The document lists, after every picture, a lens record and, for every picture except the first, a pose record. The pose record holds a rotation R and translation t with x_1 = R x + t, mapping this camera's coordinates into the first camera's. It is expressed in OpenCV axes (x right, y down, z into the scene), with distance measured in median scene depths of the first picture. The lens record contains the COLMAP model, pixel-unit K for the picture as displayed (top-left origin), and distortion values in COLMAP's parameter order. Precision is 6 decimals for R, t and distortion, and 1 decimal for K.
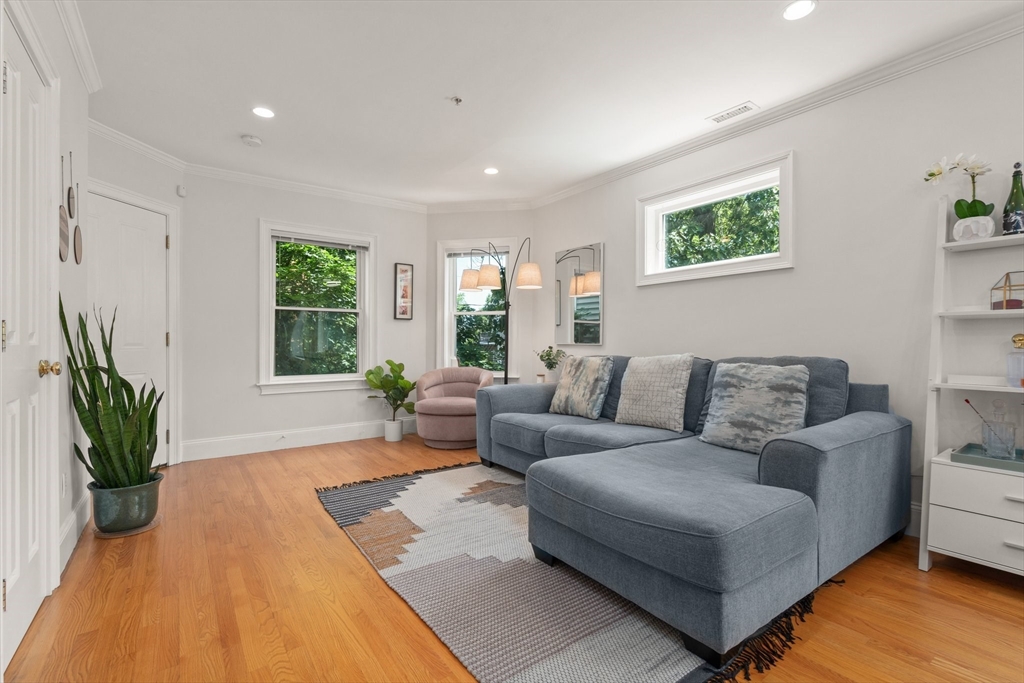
lens RADIAL K [[461.8, 0, 510.9], [0, 461.8, 341.1], [0, 0, 1]] dist [-0.001664, 0.000301]
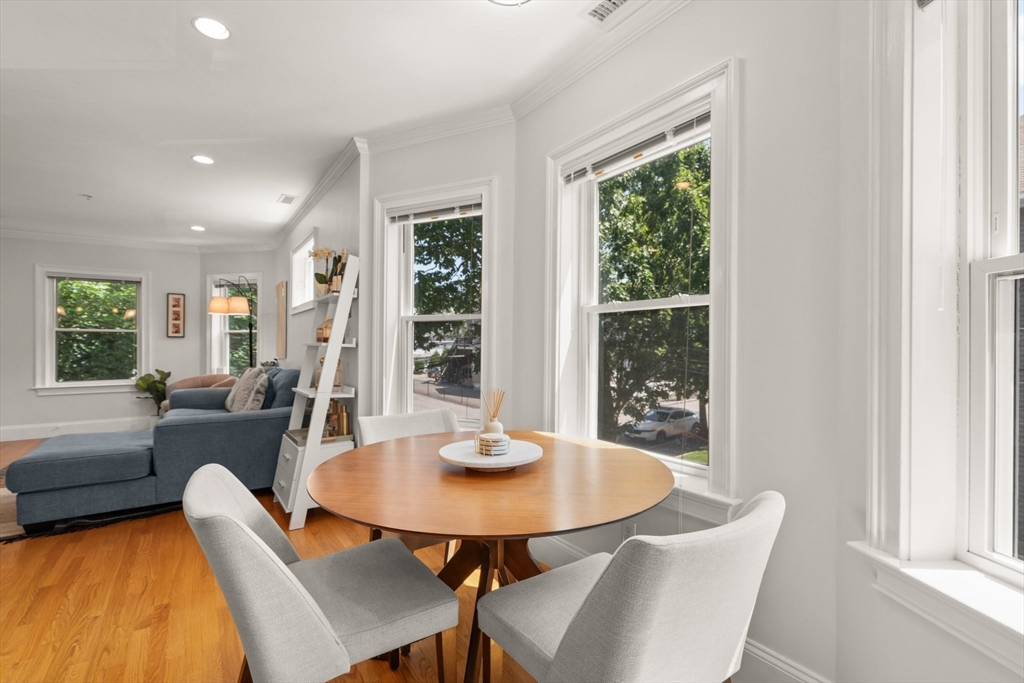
lens RADIAL K [[467.4, 0, 510.6], [0, 467.4, 344.3], [0, 0, 1]] dist [-0.000076, 0.000429]
pose [[0.999424, -0.002246, -0.033852, 0.958725], [0.002293, 0.999996, 0.001352, -0.034162], [0.033849, -0.001429, 0.999426, -0.337280]]
